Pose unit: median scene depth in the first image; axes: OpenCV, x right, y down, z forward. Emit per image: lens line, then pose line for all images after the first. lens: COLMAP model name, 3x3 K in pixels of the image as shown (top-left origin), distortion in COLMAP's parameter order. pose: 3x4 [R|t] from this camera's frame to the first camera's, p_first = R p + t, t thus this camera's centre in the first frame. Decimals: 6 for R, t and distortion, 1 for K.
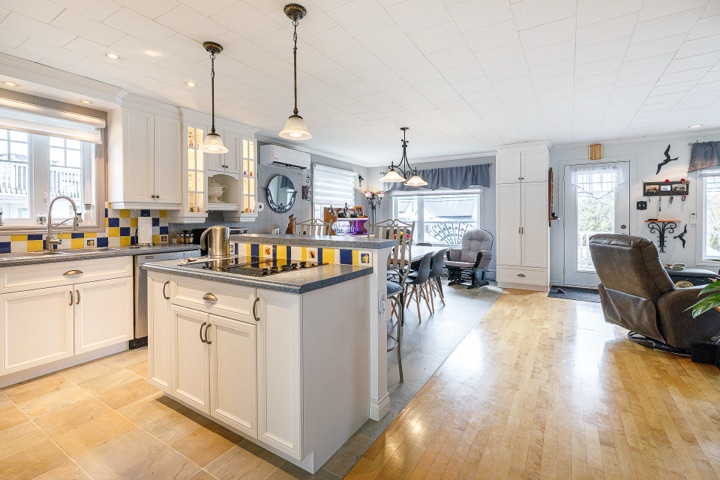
lens RADIAL K [[326.9, 0, 366.5], [0, 326.9, 218.9], [0, 0, 1]] dist [0.008176, -0.000083]
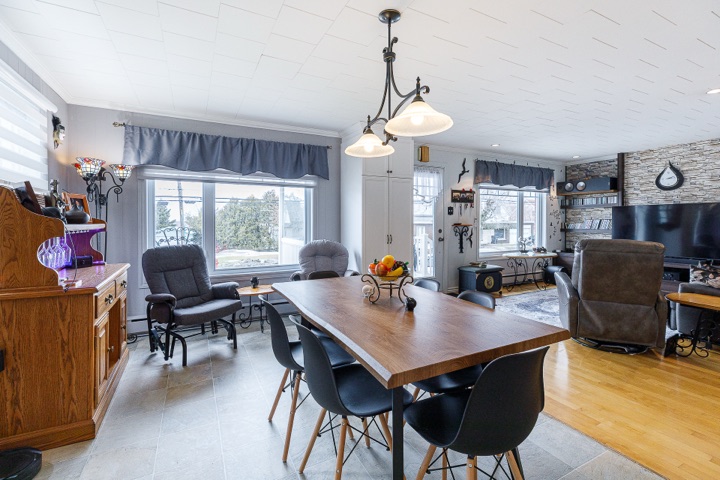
lens RADIAL K [[326.9, 0, 351.9], [0, 326.9, 222.5], [0, 0, 1]] dist [0.008176, -0.000083]
pose [[0.528772, -0.001874, 0.848762, -0.247189], [0.006618, 0.999976, -0.001915, -0.002588], [-0.848738, 0.006629, 0.528772, 0.713873]]
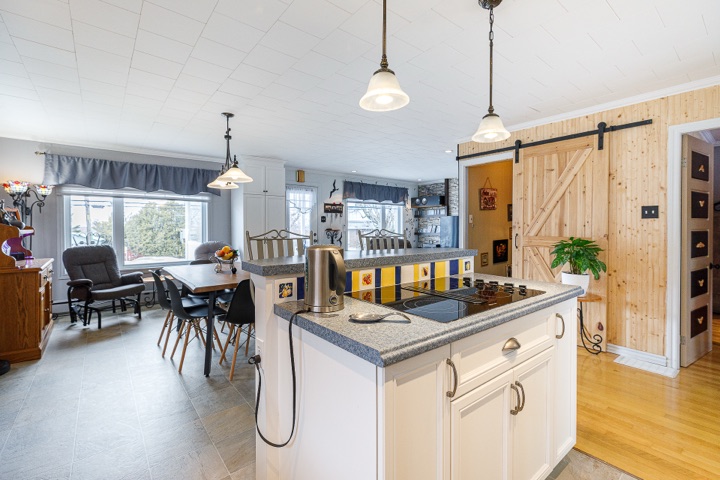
lens RADIAL K [[326.9, 0, 348.2], [0, 326.9, 230.4], [0, 0, 1]] dist [0.008176, -0.000083]
pose [[0.356055, -0.009699, 0.934415, -0.455718], [0.008188, 0.999940, 0.007260, -0.001759], [-0.934429, 0.005066, 0.356113, 0.398020]]
